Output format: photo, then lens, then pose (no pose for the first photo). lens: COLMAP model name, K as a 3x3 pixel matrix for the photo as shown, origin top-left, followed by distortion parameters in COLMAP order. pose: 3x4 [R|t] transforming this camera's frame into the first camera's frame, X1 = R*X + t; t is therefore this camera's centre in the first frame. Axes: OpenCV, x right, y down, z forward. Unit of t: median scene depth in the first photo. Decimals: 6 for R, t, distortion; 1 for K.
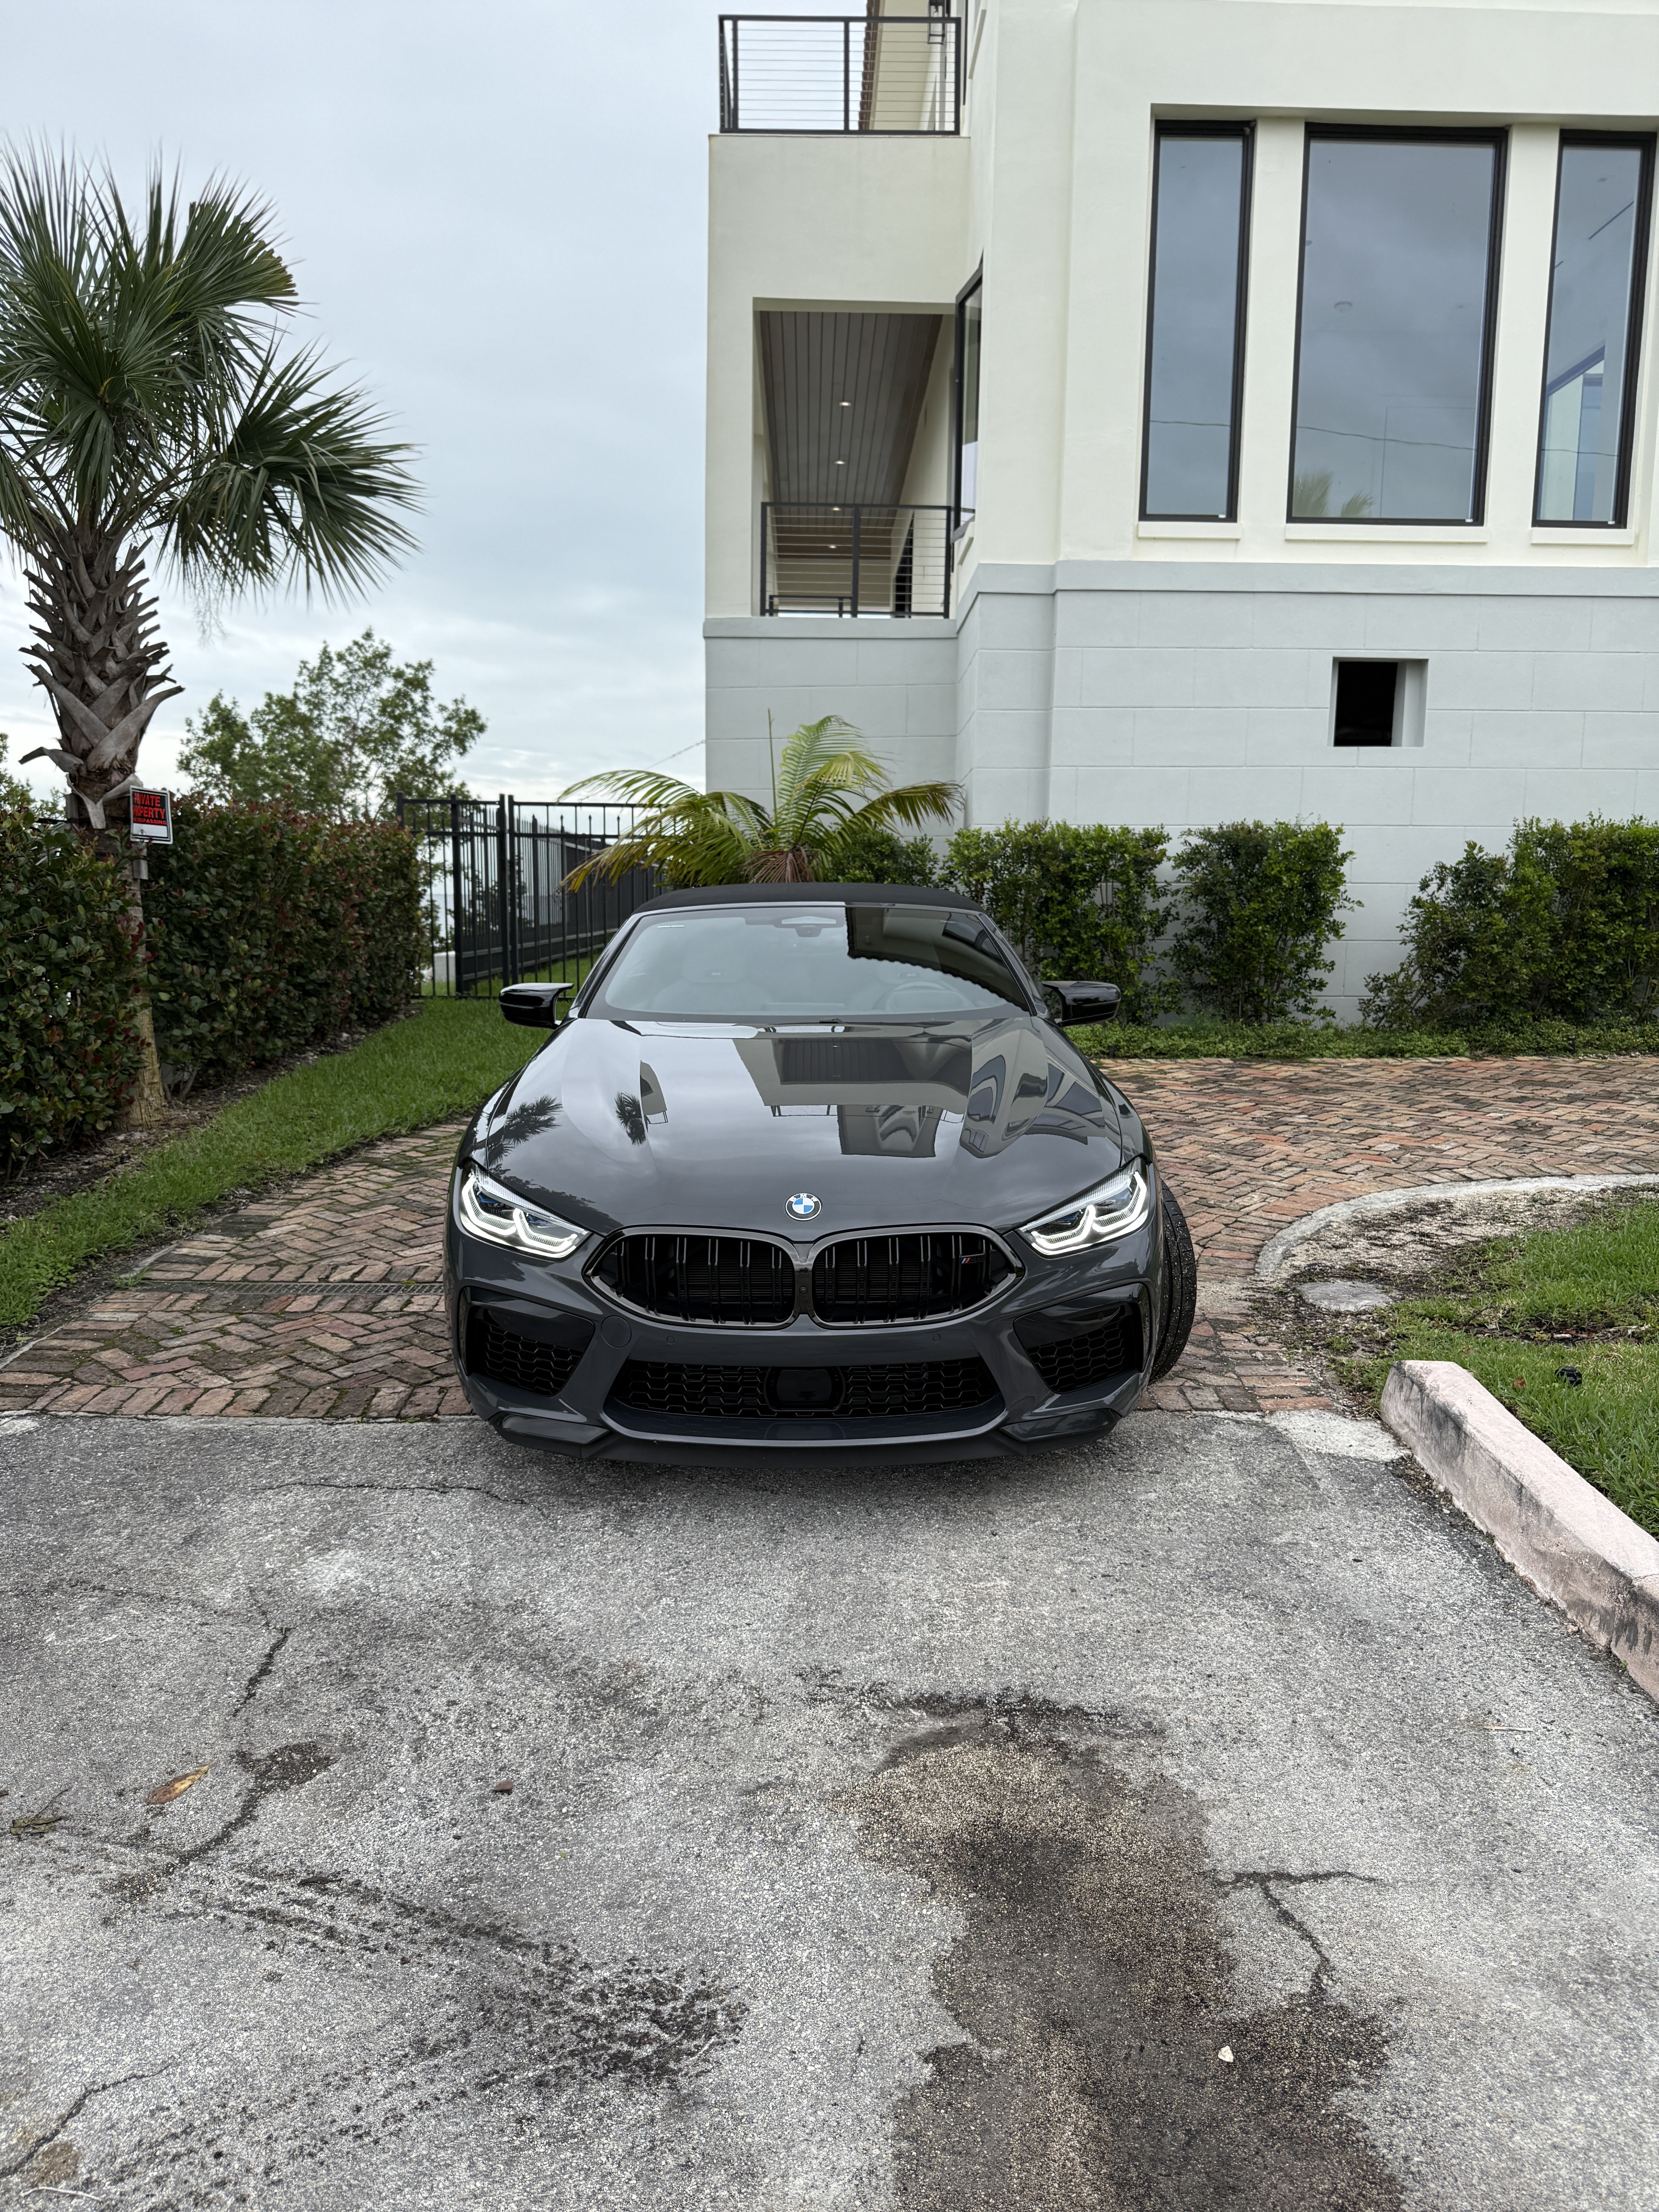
lens RADIAL K [[1559.8, 0, 843.7], [0, 1559.8, 1098.2], [0, 0, 1]] dist [0.062071, -0.089440]
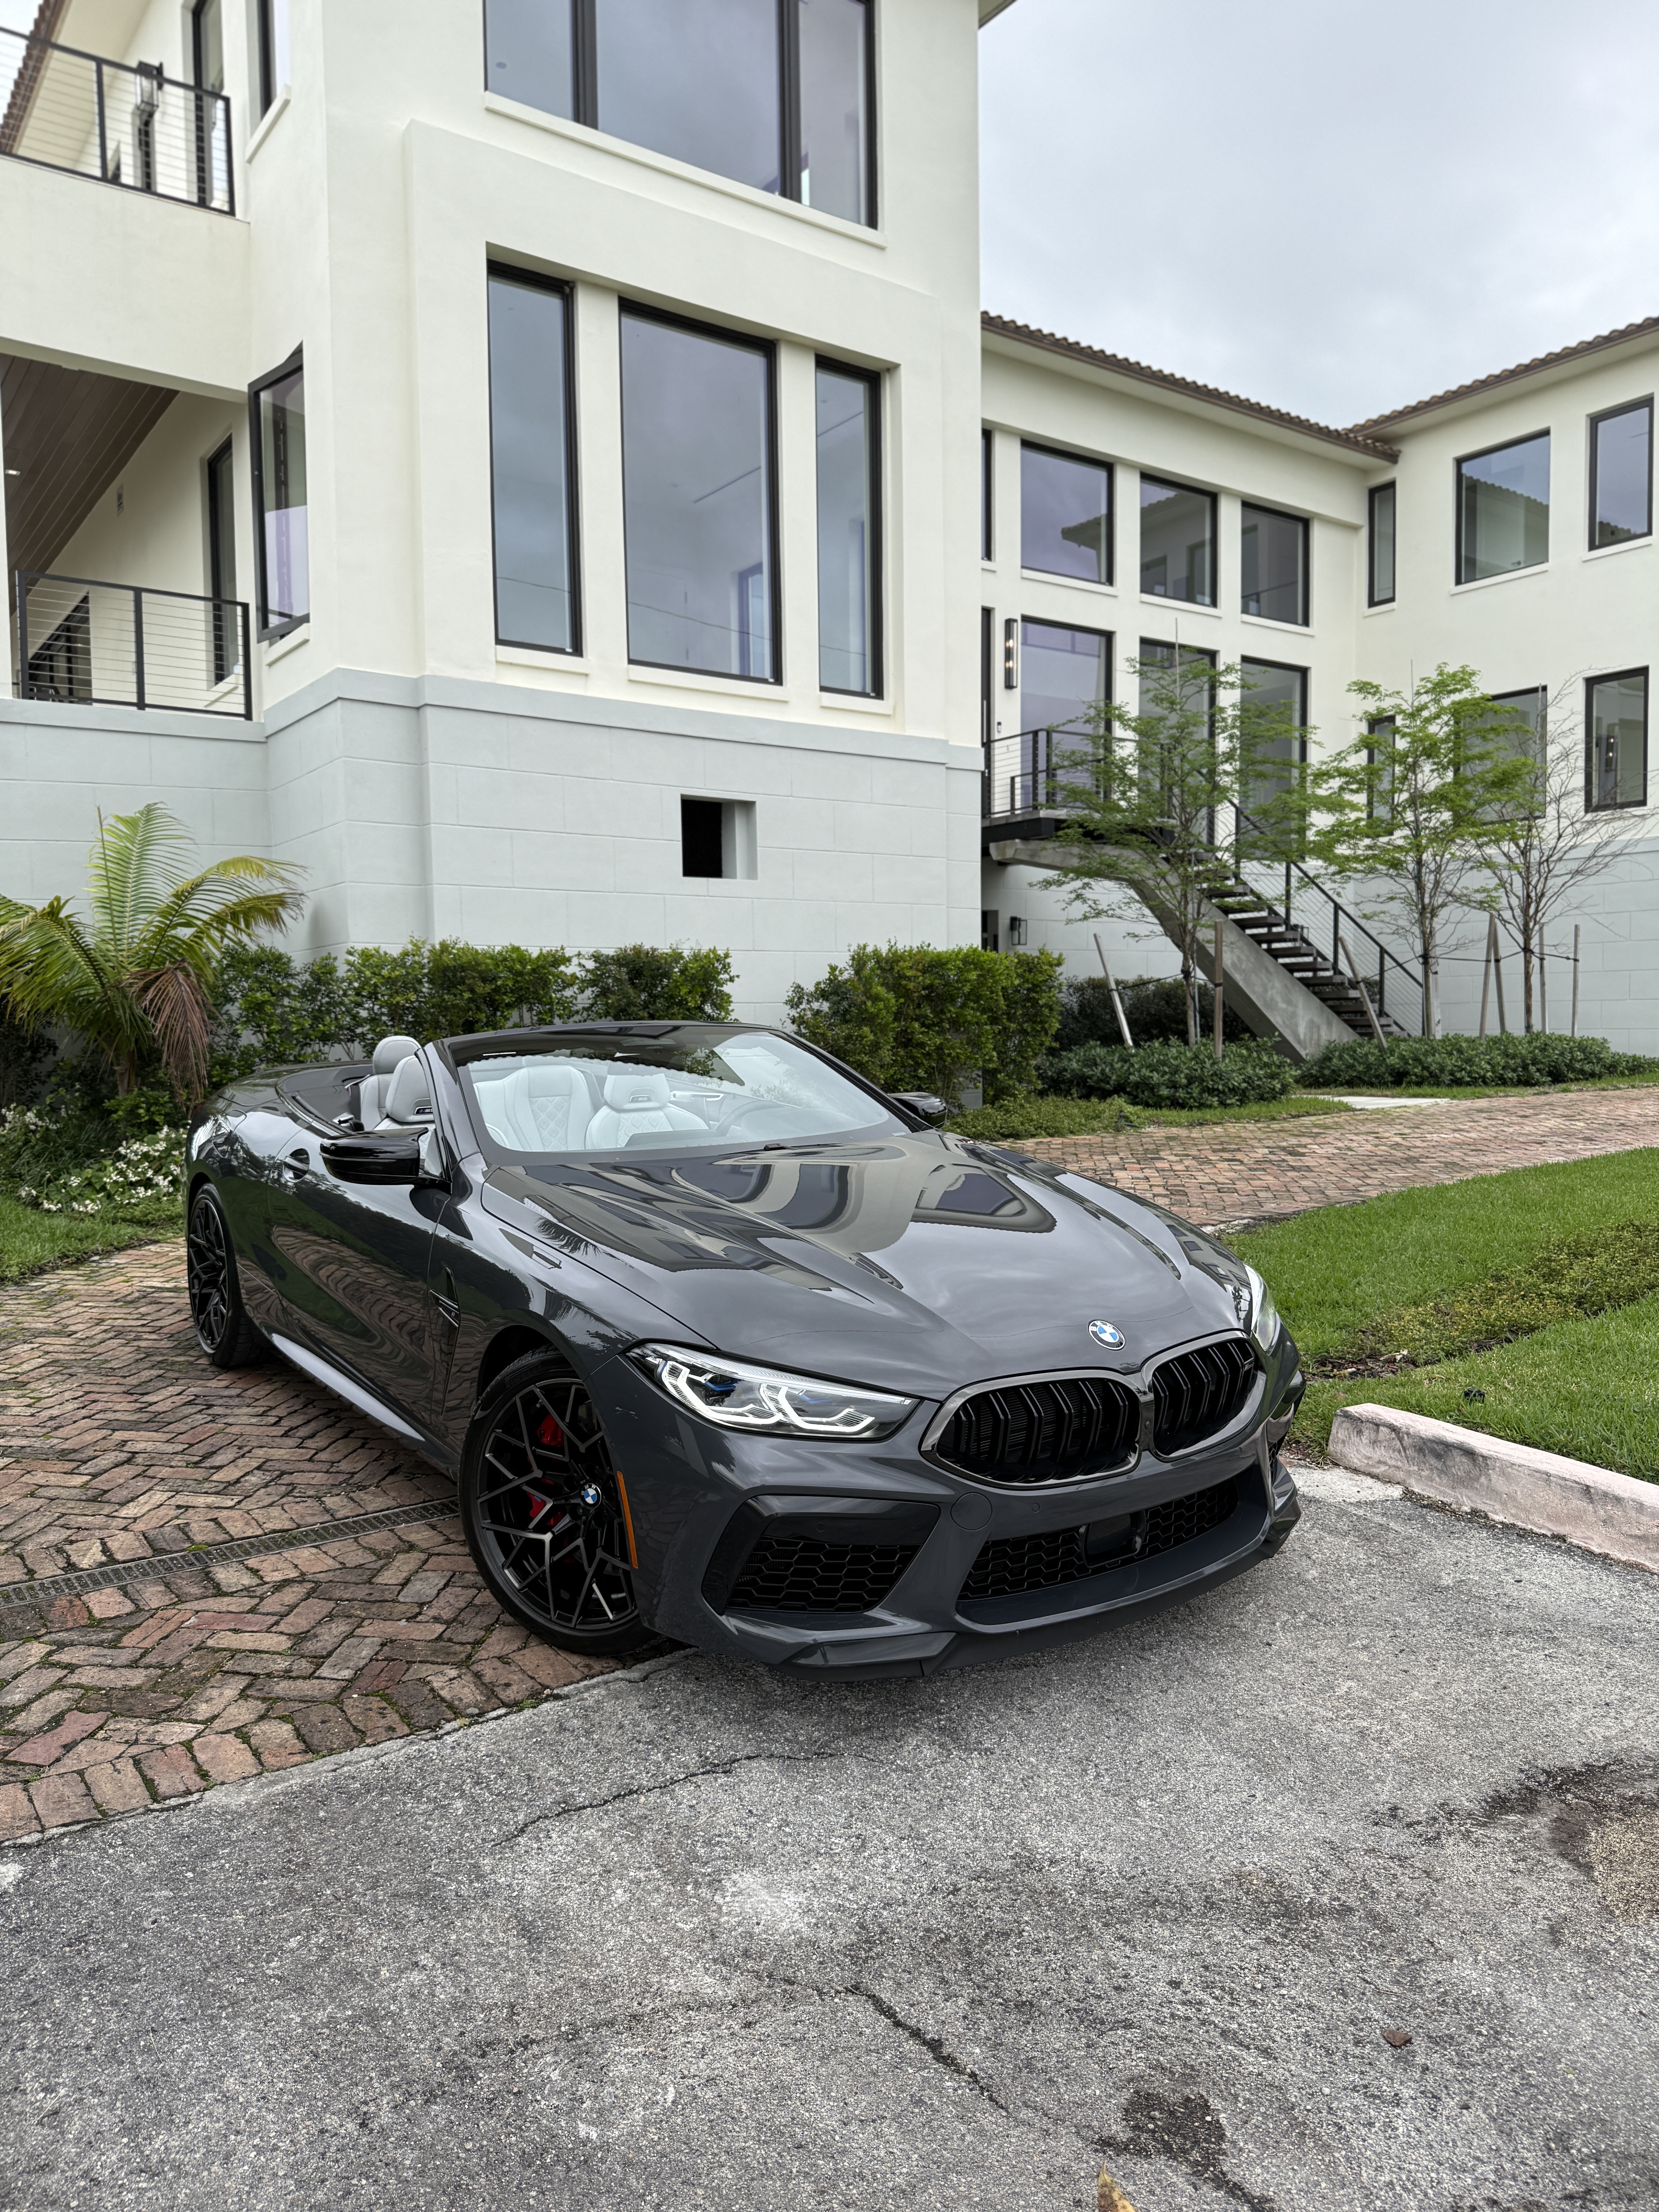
lens RADIAL K [[1535.3, 0, 837.6], [0, 1535.3, 1106.4], [0, 0, 1]] dist [0.102062, -0.189644]
pose [[0.819310, -0.055343, 0.570674, -0.517488], [0.096650, 0.994418, -0.042322, -0.034555], [-0.565146, 0.089830, 0.820085, 0.243092]]
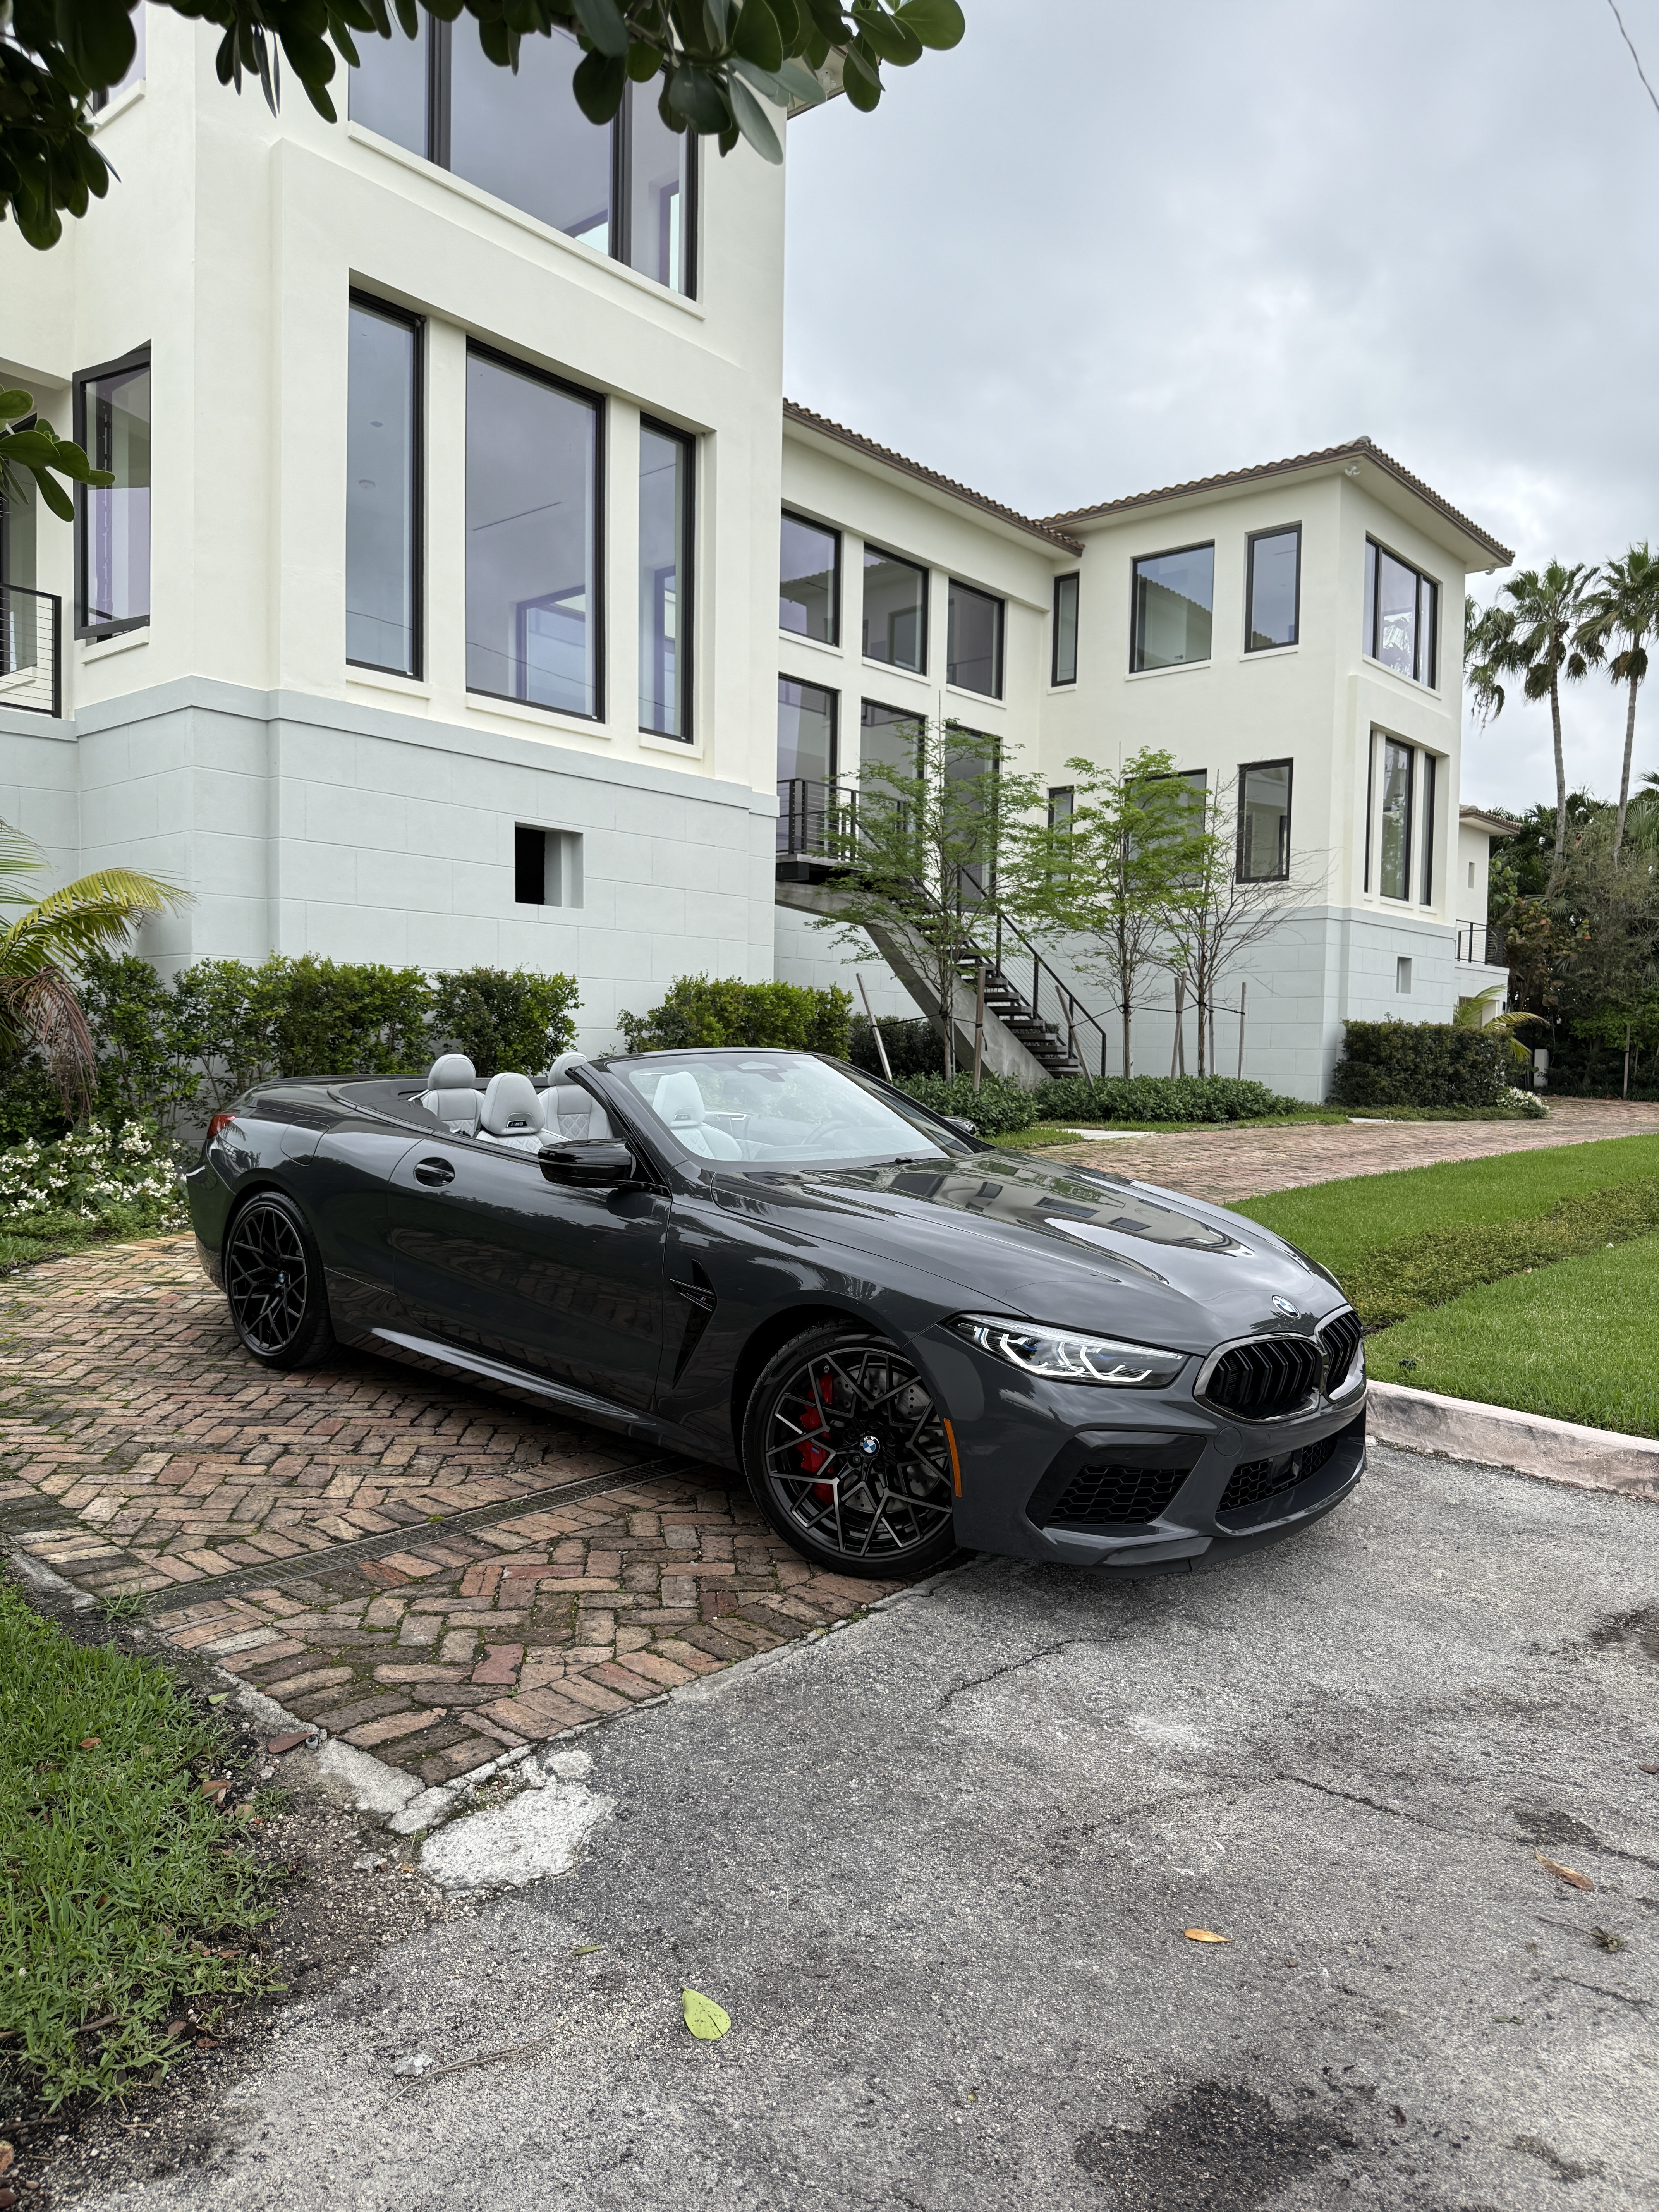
lens RADIAL K [[1535.3, 0, 837.6], [0, 1535.3, 1106.4], [0, 0, 1]] dist [0.102062, -0.189644]
pose [[0.658146, -0.029324, 0.752319, -0.872049], [0.088177, 0.995367, -0.038341, -0.053439], [-0.747709, 0.091571, 0.657683, 0.350087]]
